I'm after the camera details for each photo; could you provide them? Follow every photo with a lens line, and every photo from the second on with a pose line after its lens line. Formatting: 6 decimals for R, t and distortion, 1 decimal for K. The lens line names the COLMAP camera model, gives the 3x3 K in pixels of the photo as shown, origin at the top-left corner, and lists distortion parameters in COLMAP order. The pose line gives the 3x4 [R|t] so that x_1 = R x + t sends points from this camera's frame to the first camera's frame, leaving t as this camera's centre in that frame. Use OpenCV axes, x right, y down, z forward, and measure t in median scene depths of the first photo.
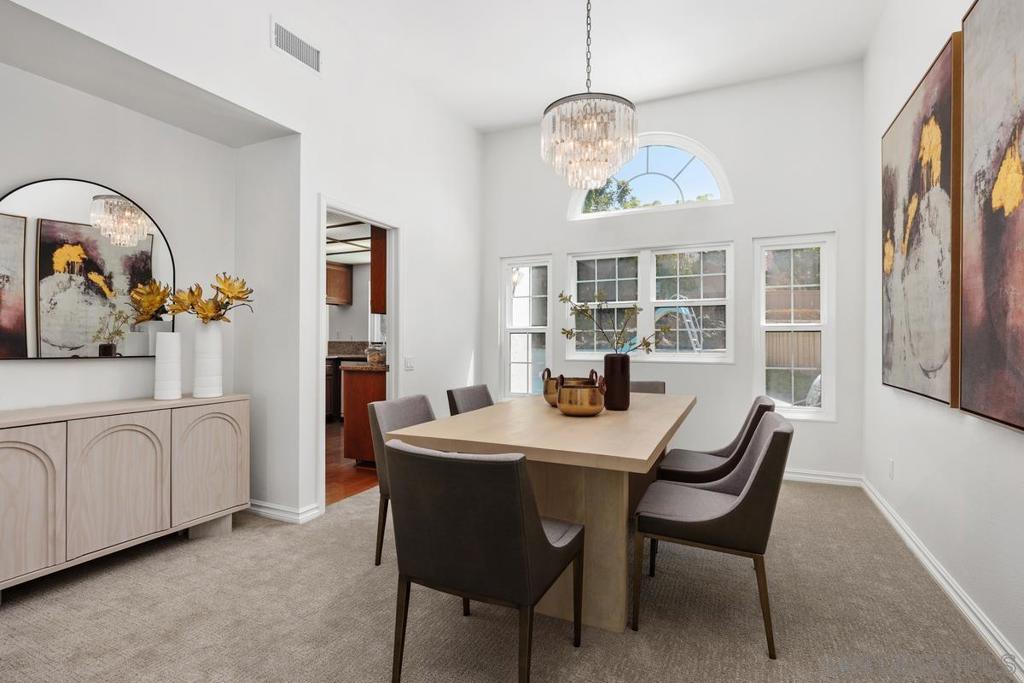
lens RADIAL K [[505.3, 0, 511.9], [0, 505.3, 345.1], [0, 0, 1]] dist [-0.015045, -0.000396]
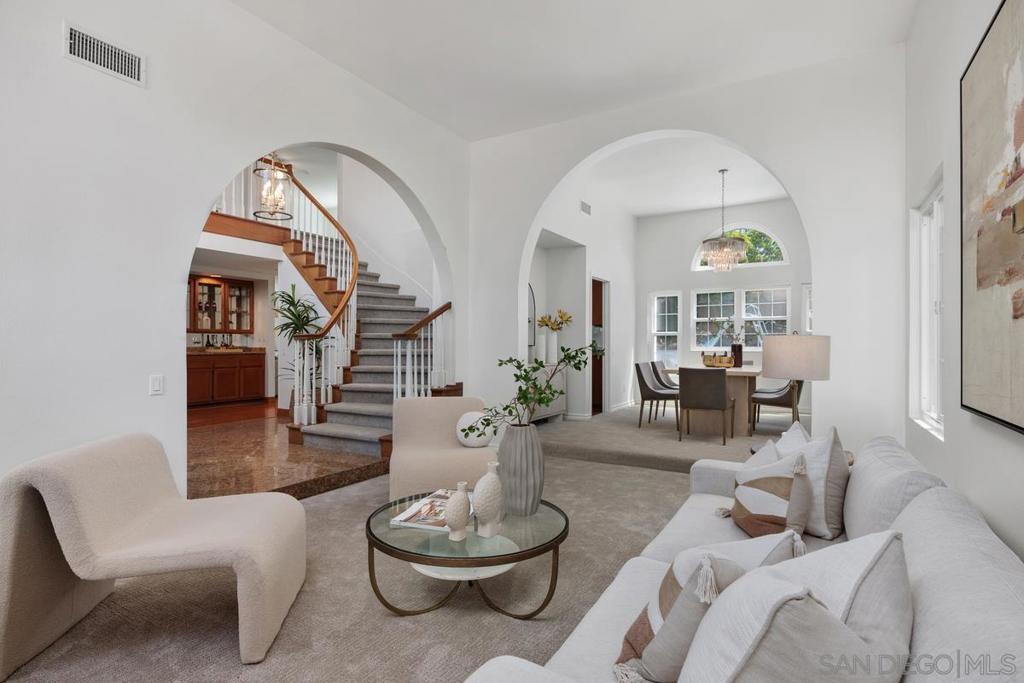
lens RADIAL K [[529.5, 0, 511.8], [0, 529.5, 346.9], [0, 0, 1]] dist [0.011833, 0.000078]
pose [[0.996168, 0.002518, -0.087428, -0.373964], [-0.002754, 0.999993, -0.002581, 0.023603], [0.087421, 0.002812, 0.996168, -0.945691]]
